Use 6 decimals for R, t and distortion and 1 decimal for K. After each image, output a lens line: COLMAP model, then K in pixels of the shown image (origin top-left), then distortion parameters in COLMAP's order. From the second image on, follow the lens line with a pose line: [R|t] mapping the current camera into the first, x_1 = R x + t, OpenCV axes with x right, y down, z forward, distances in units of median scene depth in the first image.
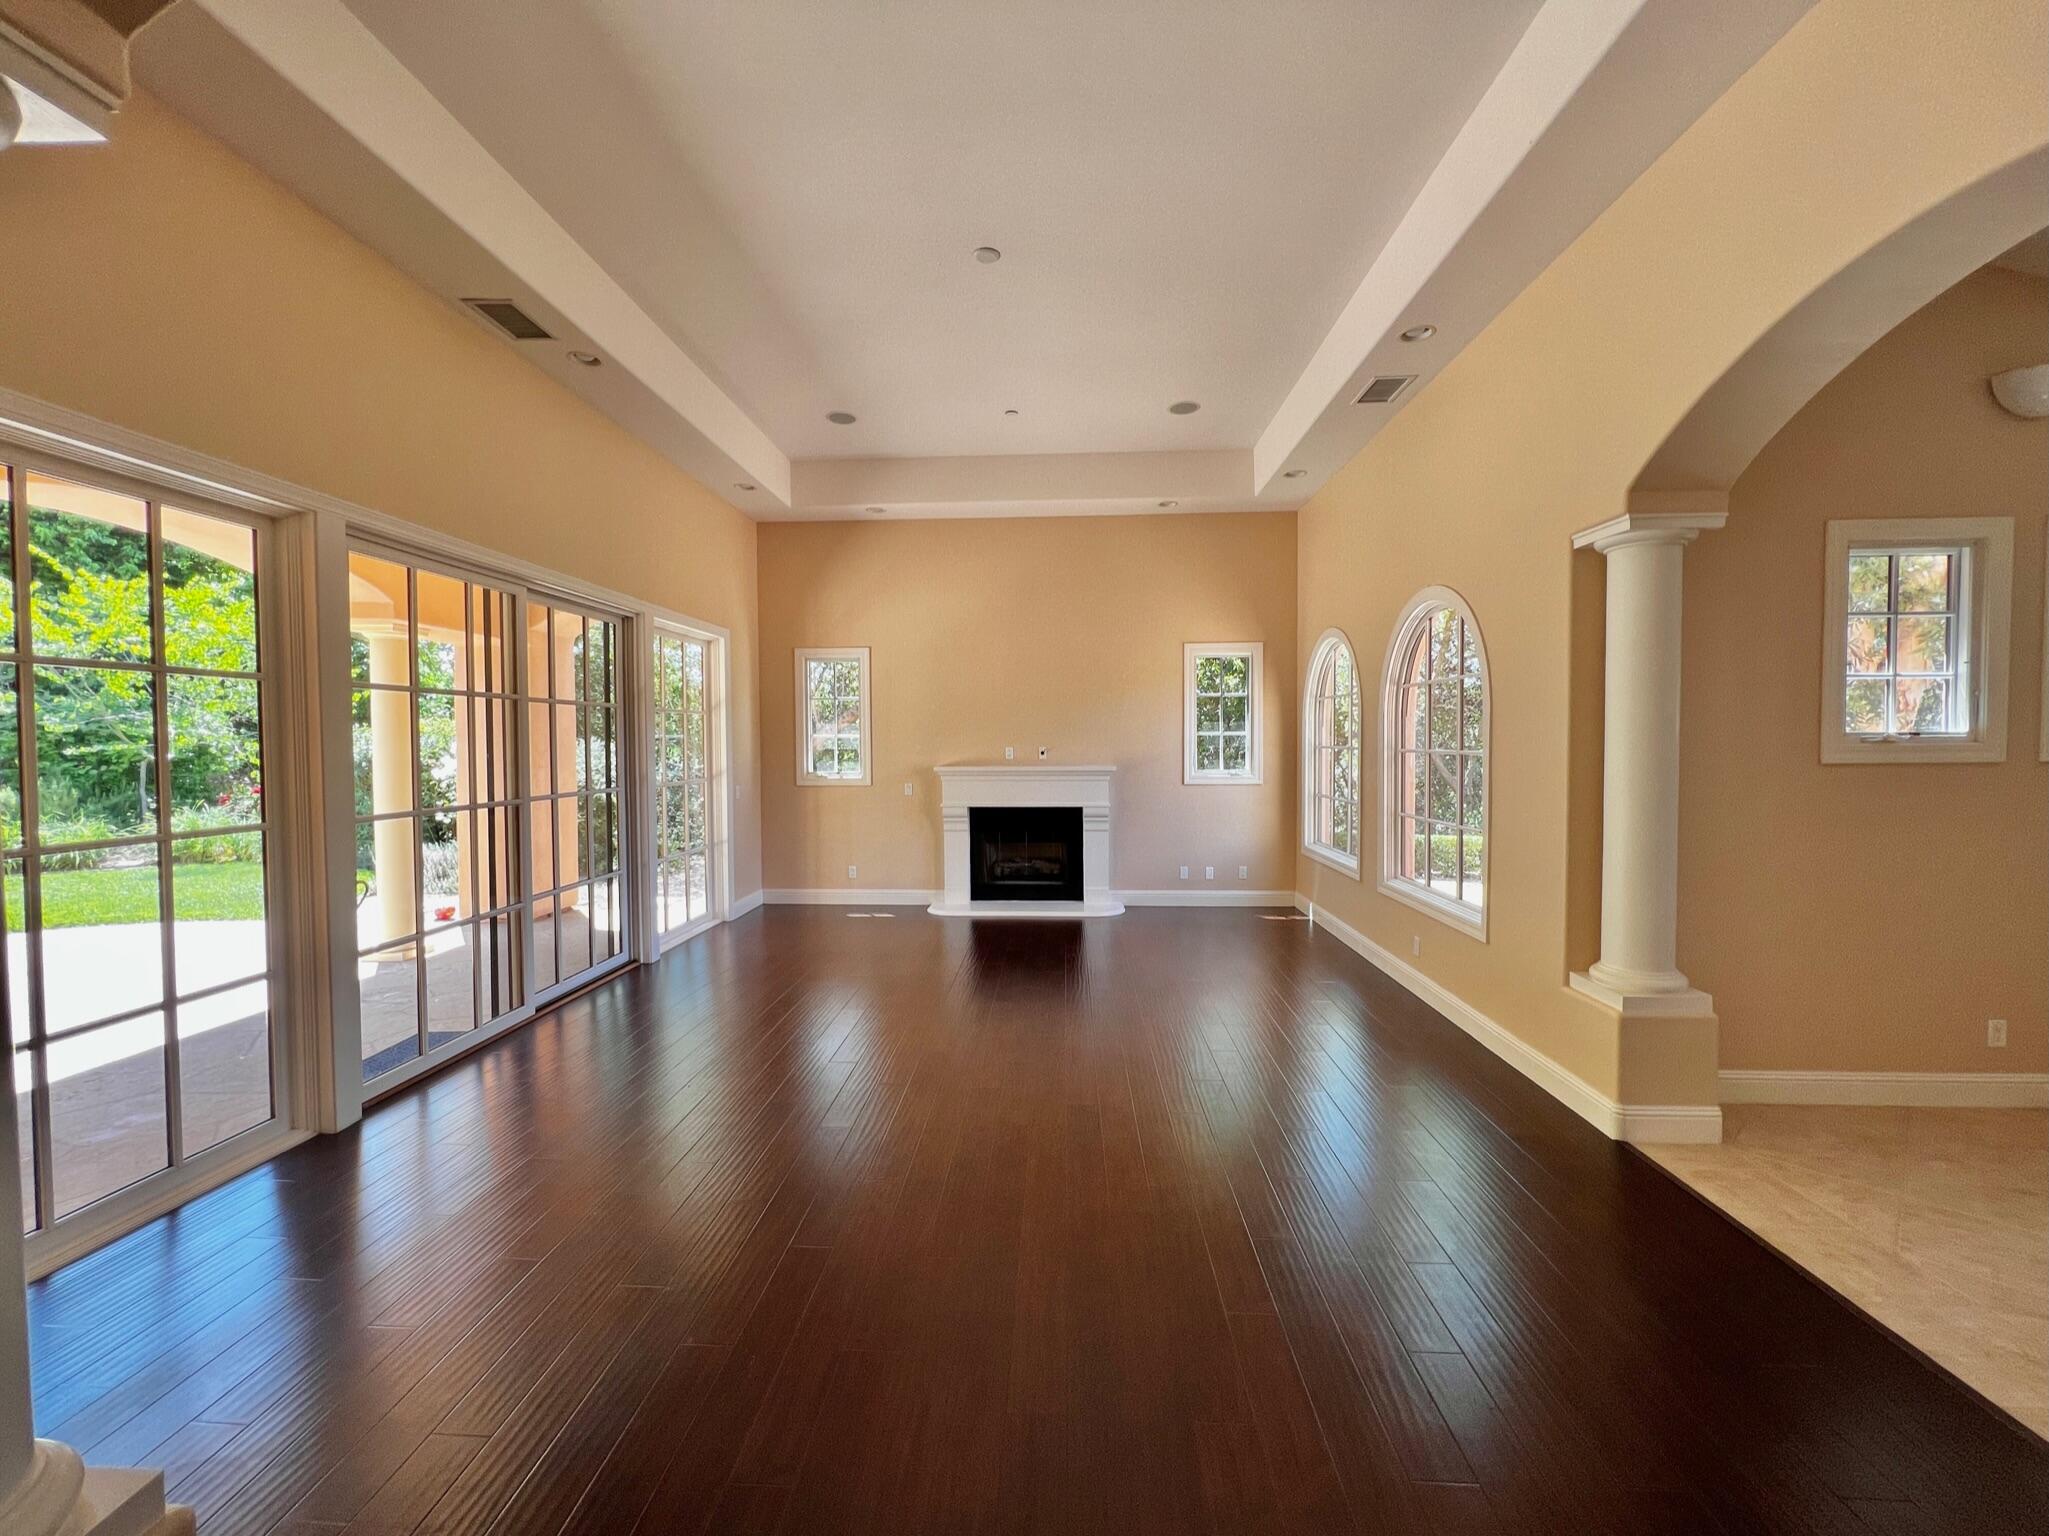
lens RADIAL K [[827.5, 0, 1020.8], [0, 827.5, 769.8], [0, 0, 1]] dist [-0.005240, 0.002017]
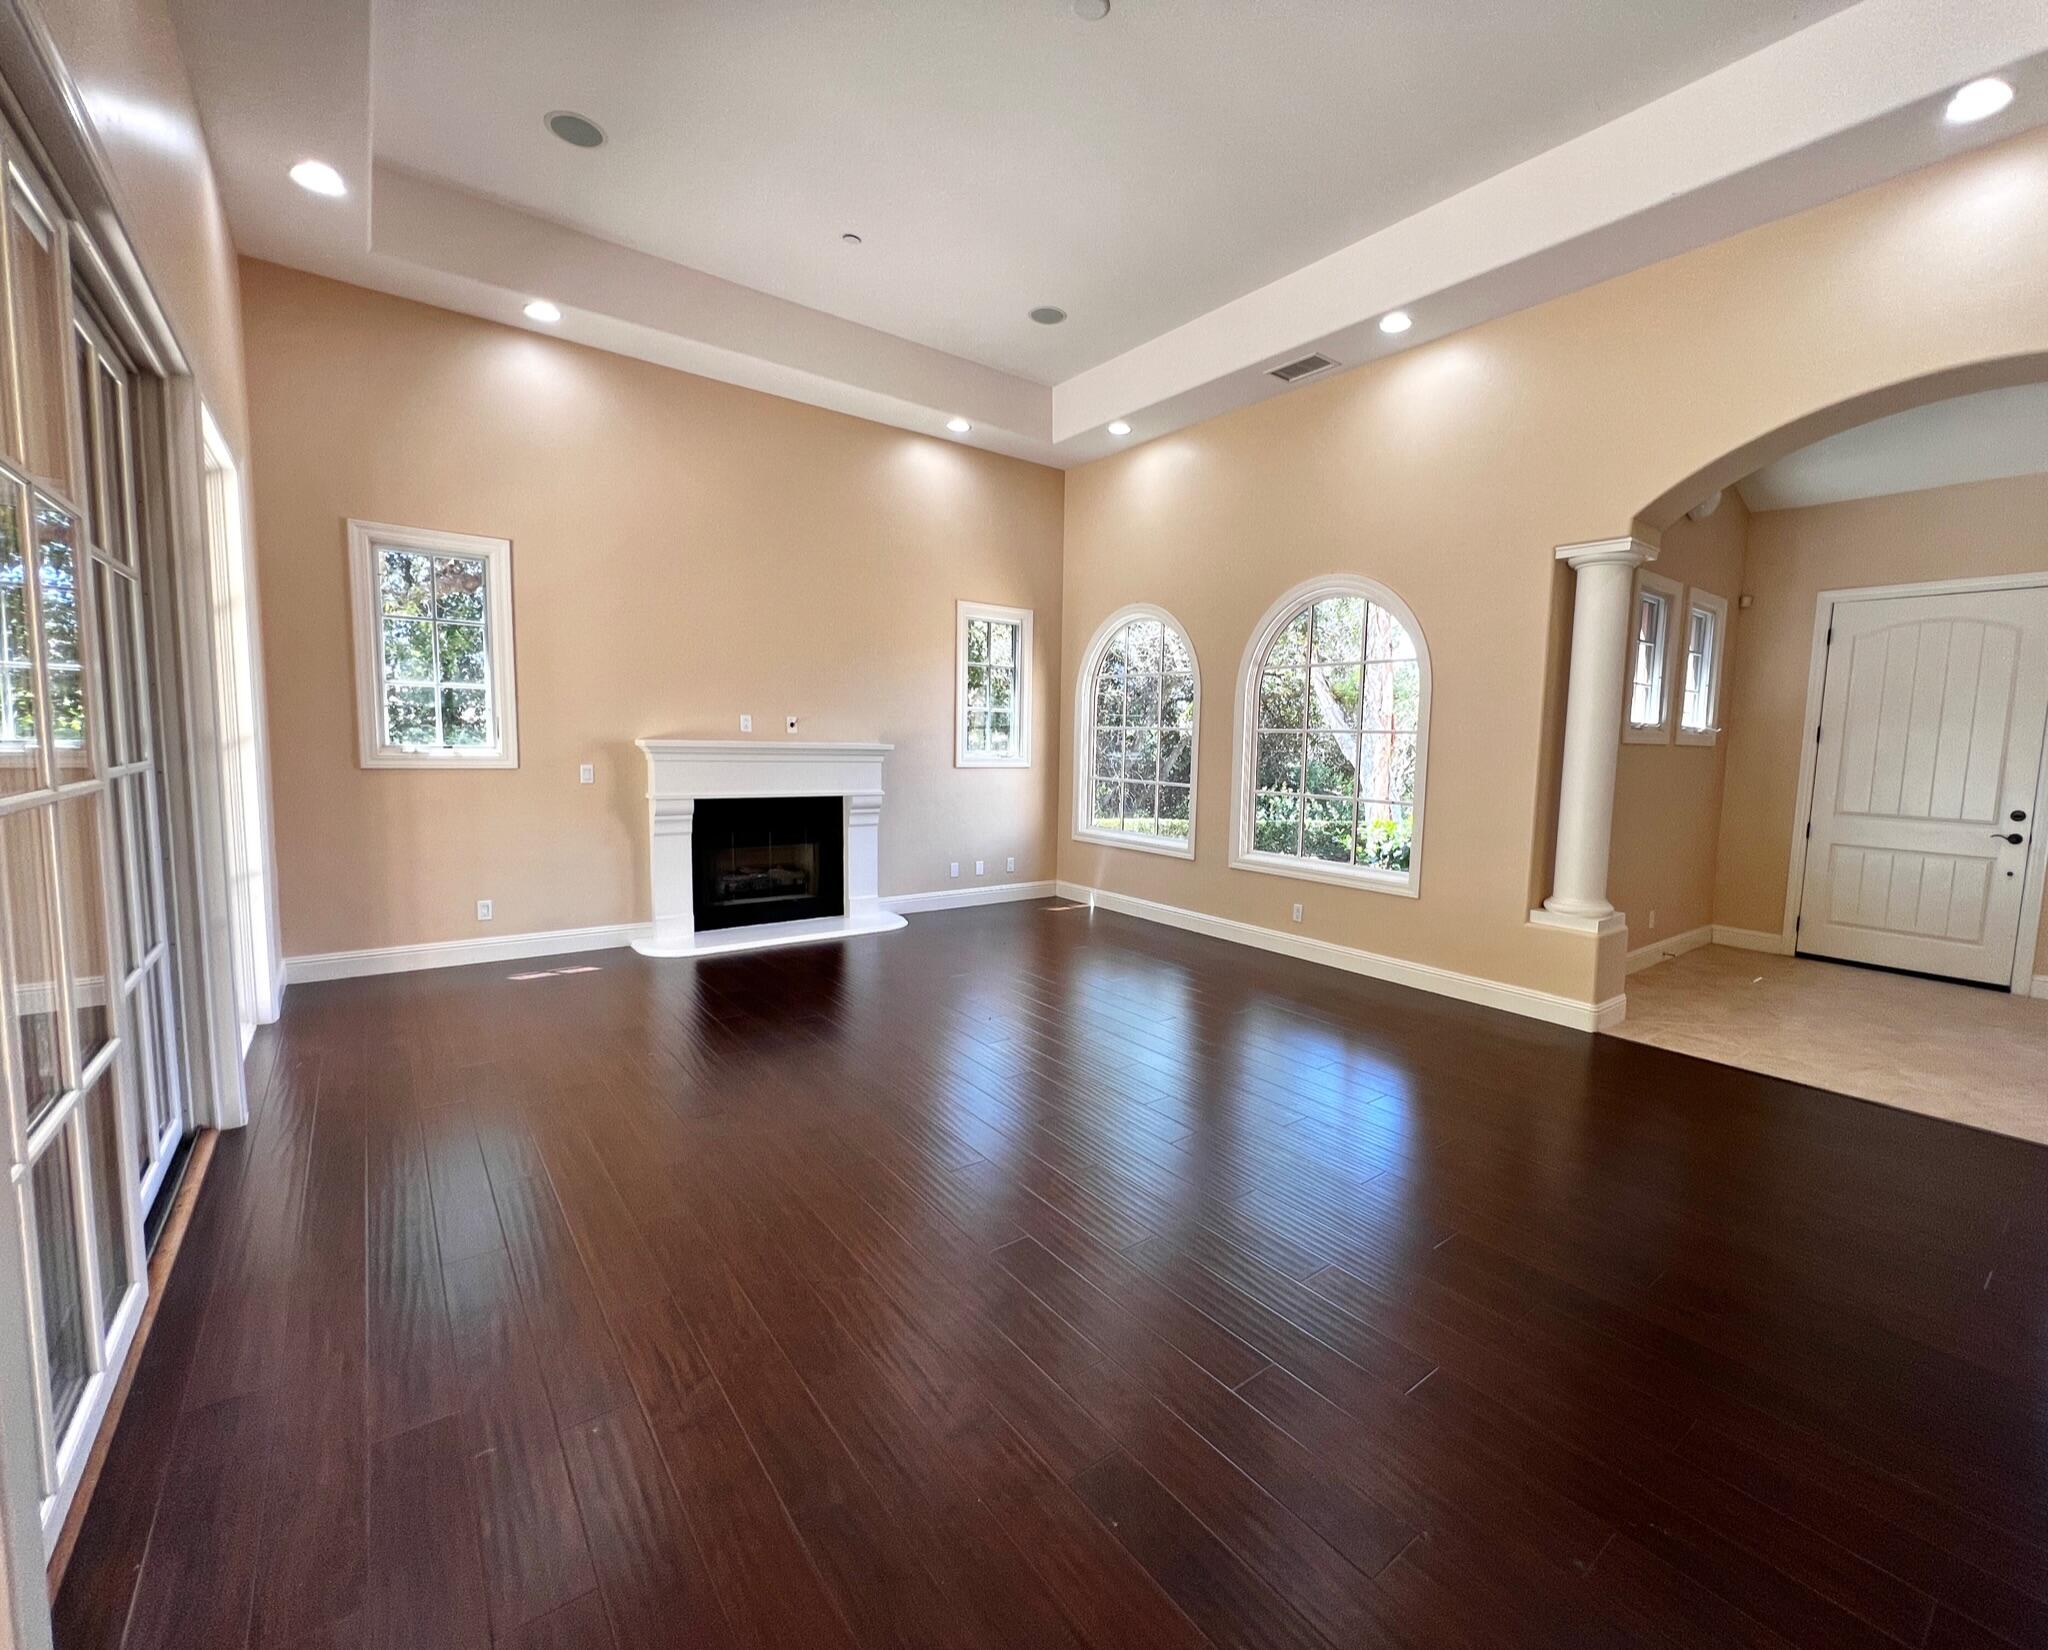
lens RADIAL K [[888.3, 0, 1086.4], [0, 888.3, 829.6], [0, 0, 1]] dist [-0.002949, -0.001780]
pose [[0.734613, -0.046267, 0.676907, -0.329876], [-0.004005, 0.997359, 0.072517, 0.015181], [-0.678475, -0.055983, 0.732487, 0.228496]]
